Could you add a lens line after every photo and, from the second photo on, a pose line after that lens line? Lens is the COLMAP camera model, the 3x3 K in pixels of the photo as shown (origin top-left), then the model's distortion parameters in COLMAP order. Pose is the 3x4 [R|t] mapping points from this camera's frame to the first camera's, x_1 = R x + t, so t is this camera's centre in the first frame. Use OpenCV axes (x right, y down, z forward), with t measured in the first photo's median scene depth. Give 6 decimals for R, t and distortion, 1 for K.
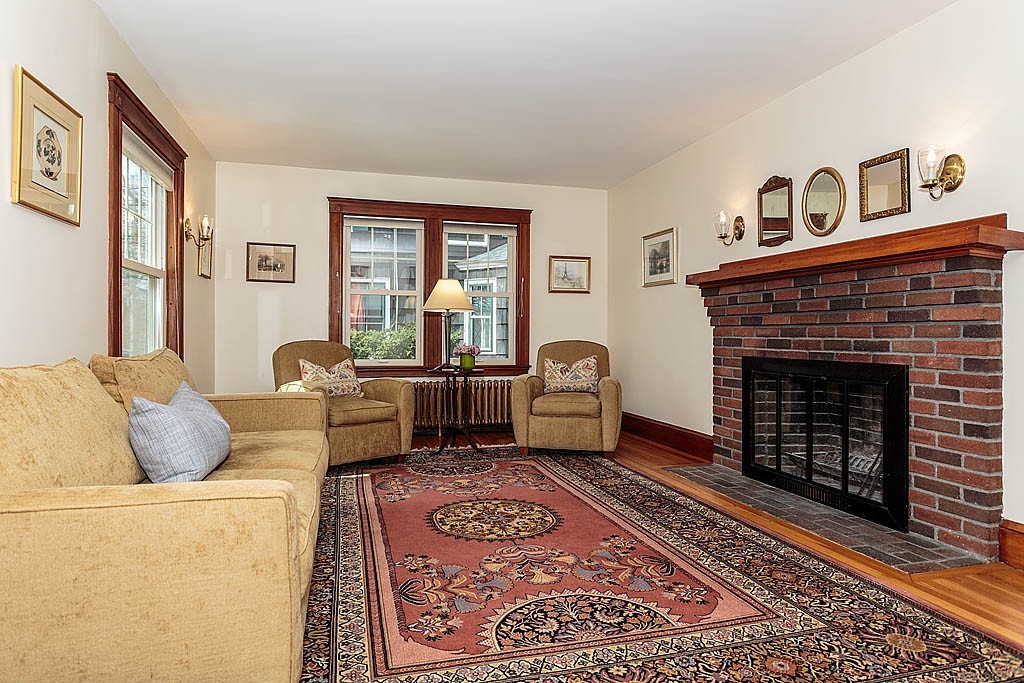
lens RADIAL K [[562.1, 0, 512.8], [0, 562.1, 332.7], [0, 0, 1]] dist [-0.012243, 0.001969]
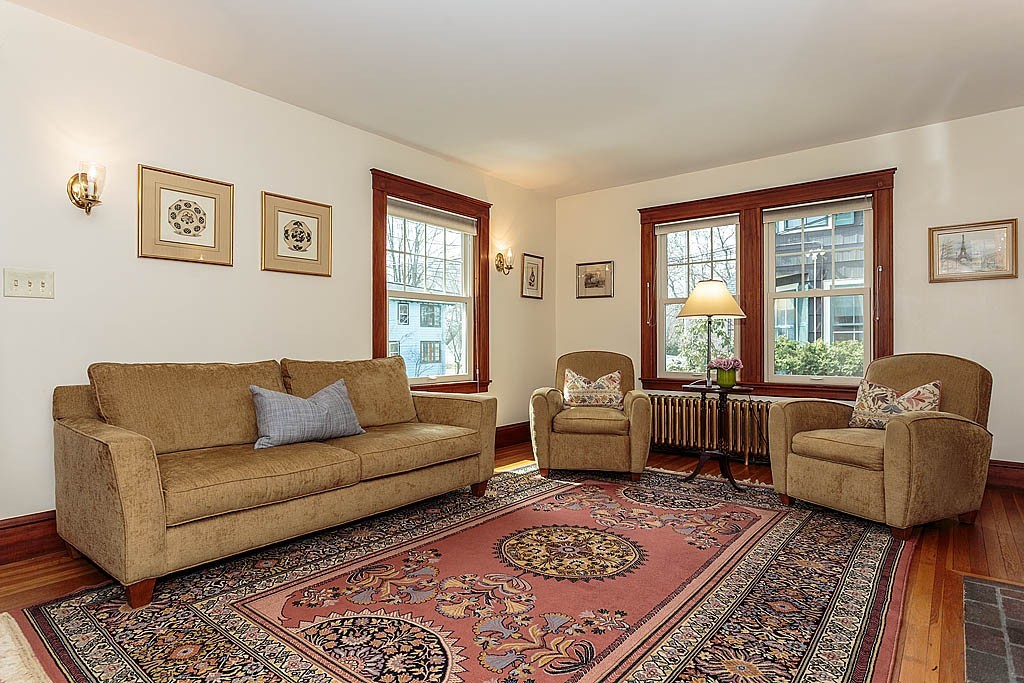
lens RADIAL K [[562.1, 0, 510.9], [0, 562.1, 340.2], [0, 0, 1]] dist [-0.012243, 0.001969]
pose [[0.586746, -0.009745, -0.809713, 0.682206], [0.005796, 0.999953, -0.007835, 0.001119], [0.809751, -0.000096, 0.586774, 0.422650]]
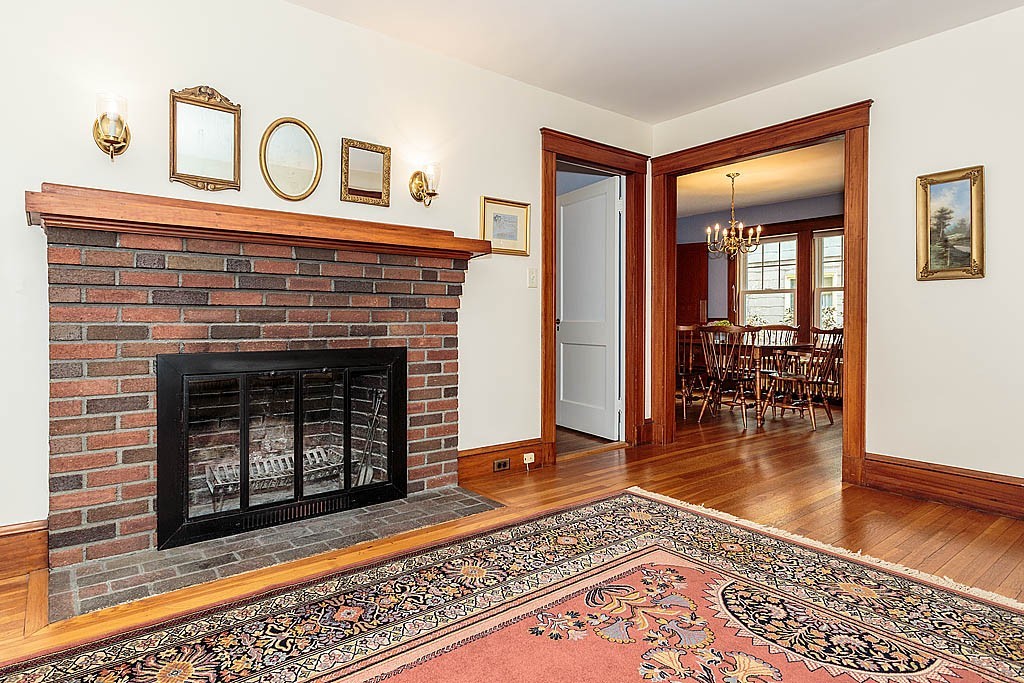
lens RADIAL K [[566.4, 0, 460.9], [0, 566.4, 324.4], [0, 0, 1]] dist [0.003590, -0.000667]
pose [[-0.337305, -0.011314, 0.941328, -0.388220], [-0.005315, 0.999935, 0.010114, 0.001273], [-0.941381, -0.001592, -0.337343, 1.256450]]
